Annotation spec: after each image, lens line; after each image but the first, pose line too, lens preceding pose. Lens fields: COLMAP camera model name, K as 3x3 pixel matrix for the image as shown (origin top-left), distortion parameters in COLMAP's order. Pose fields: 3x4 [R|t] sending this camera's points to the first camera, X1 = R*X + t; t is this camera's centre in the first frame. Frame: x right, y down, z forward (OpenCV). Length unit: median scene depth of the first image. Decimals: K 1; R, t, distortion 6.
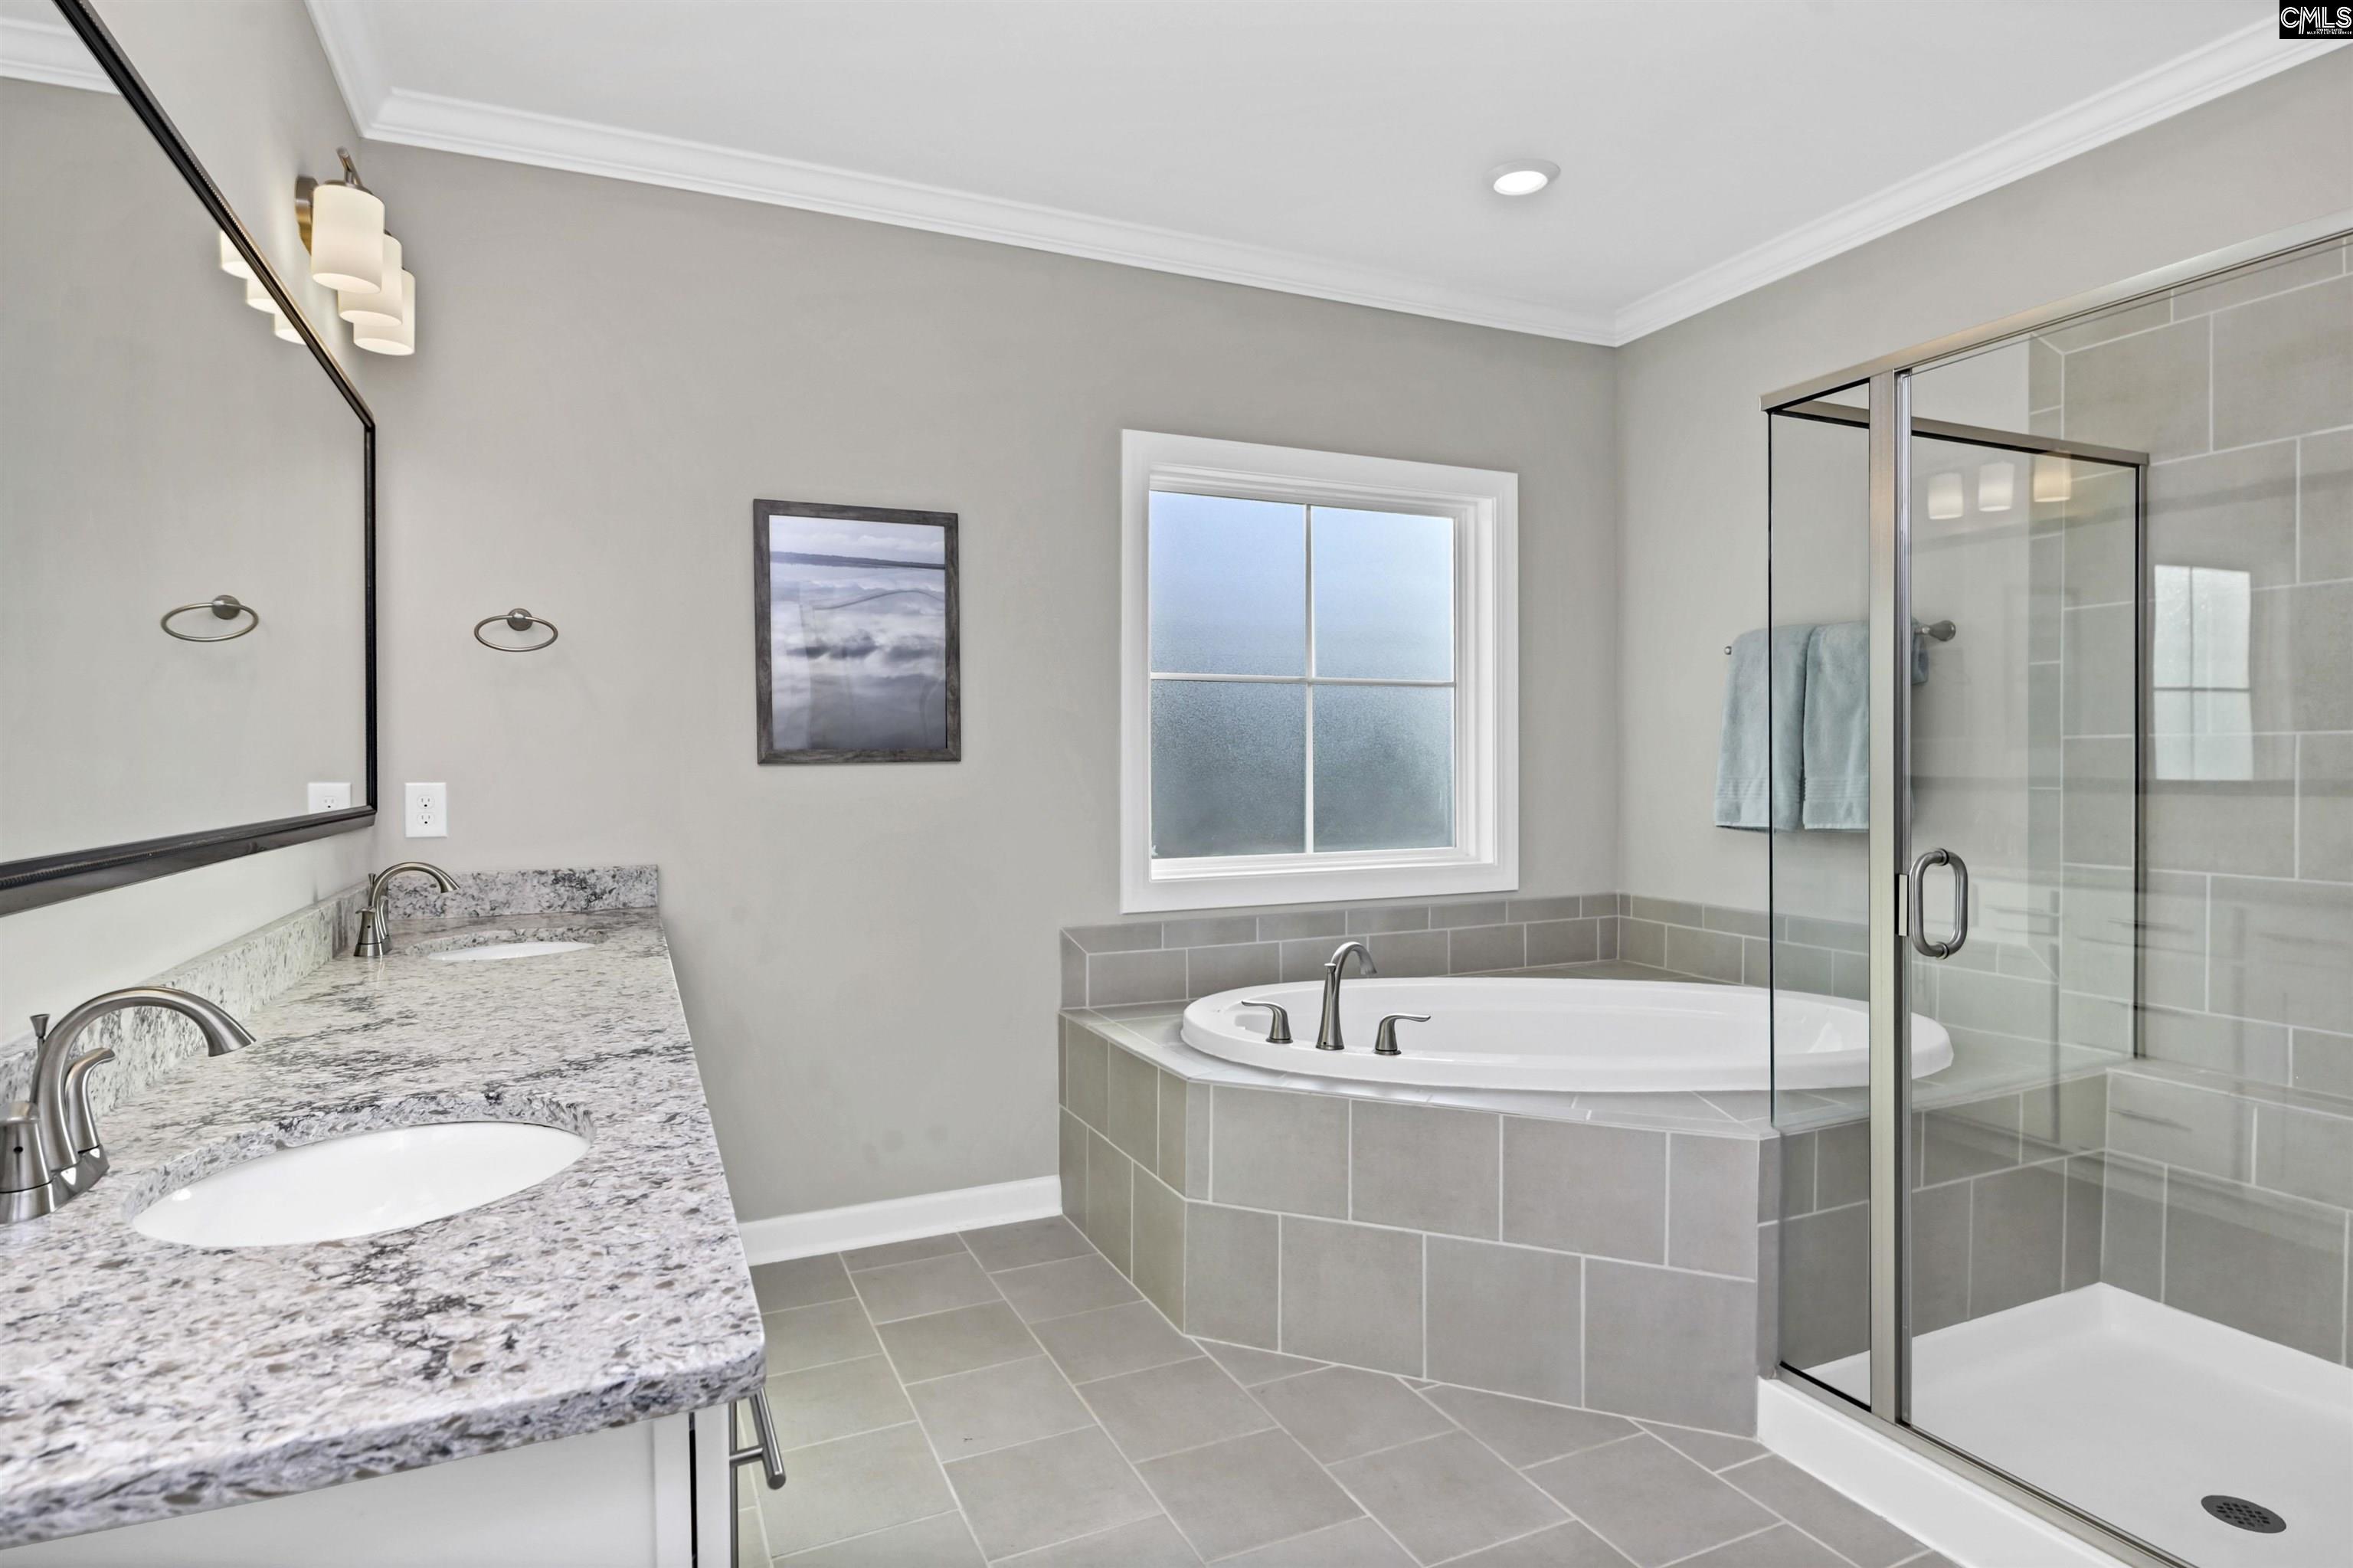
lens RADIAL K [[1239.7, 0, 1172.5], [0, 1239.7, 751.9], [0, 0, 1]] dist [0.000292, -0.000659]
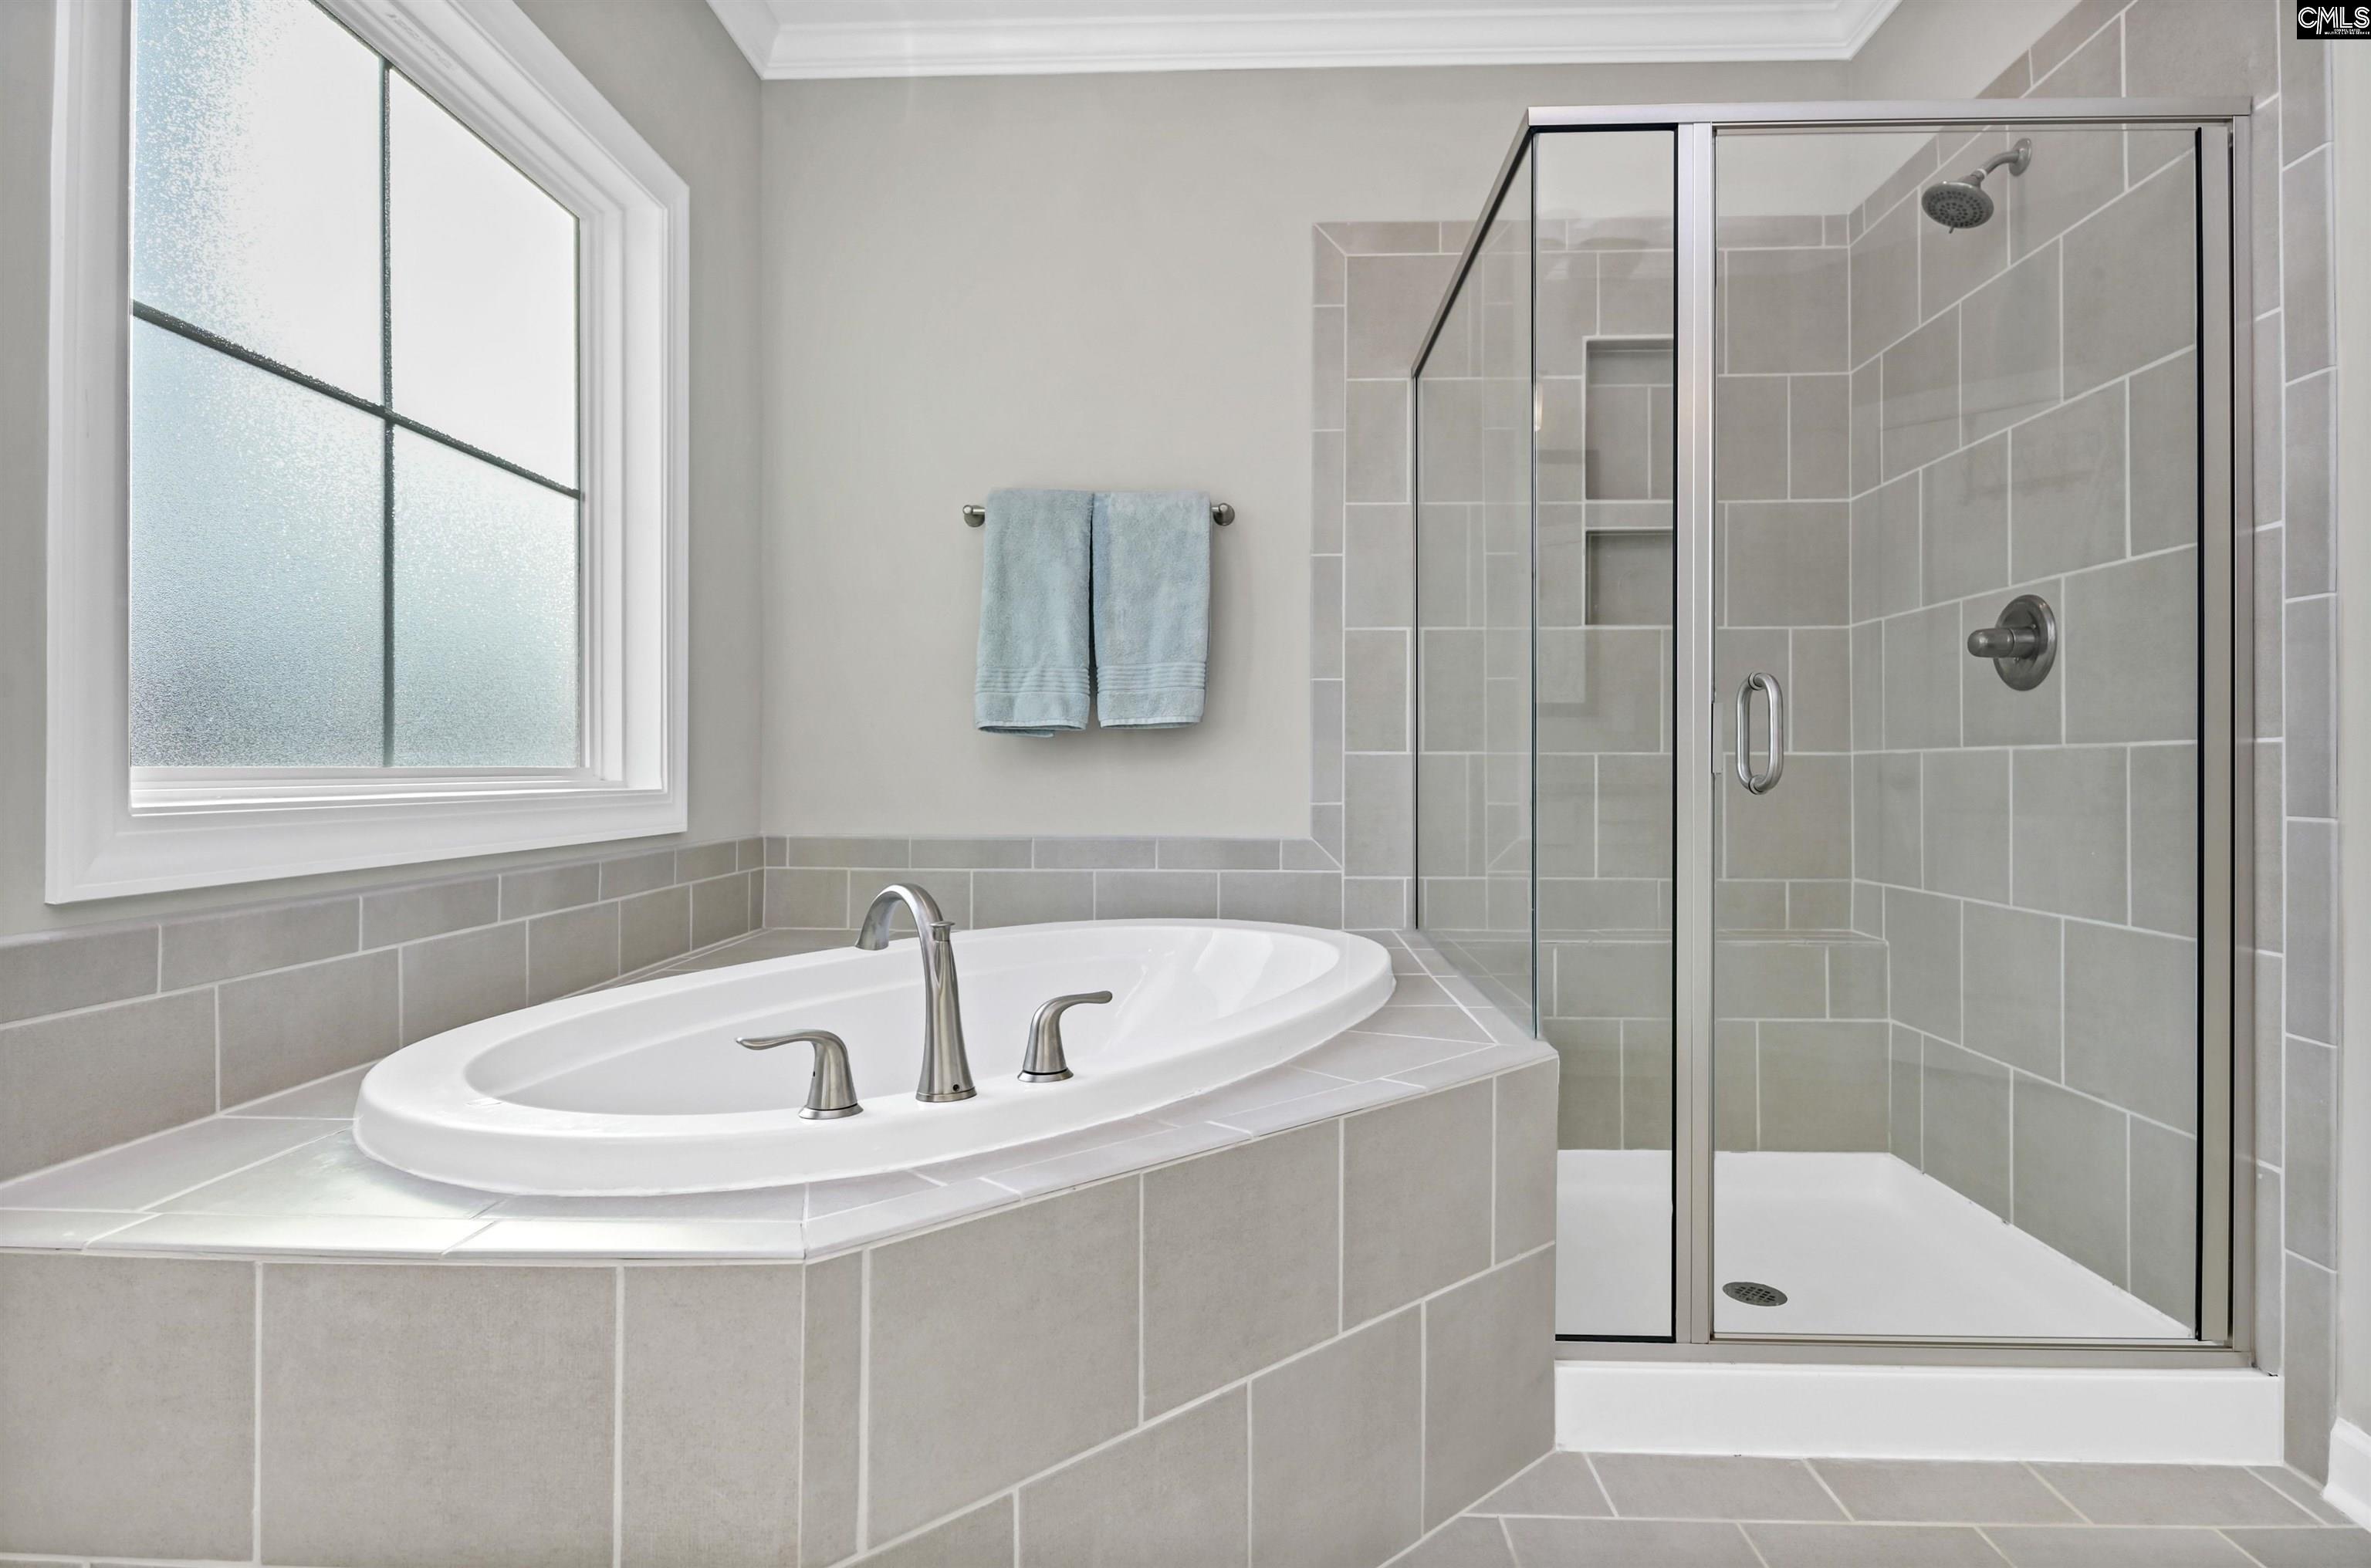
lens RADIAL K [[1224.5, 0, 1183.1], [0, 1224.5, 763.2], [0, 0, 1]] dist [0.003357, 0.000099]
pose [[0.449514, 0.006642, 0.893249, -0.245962], [-0.010257, 0.999945, -0.002274, 0.103959], [-0.893214, -0.008140, 0.449557, 0.672755]]
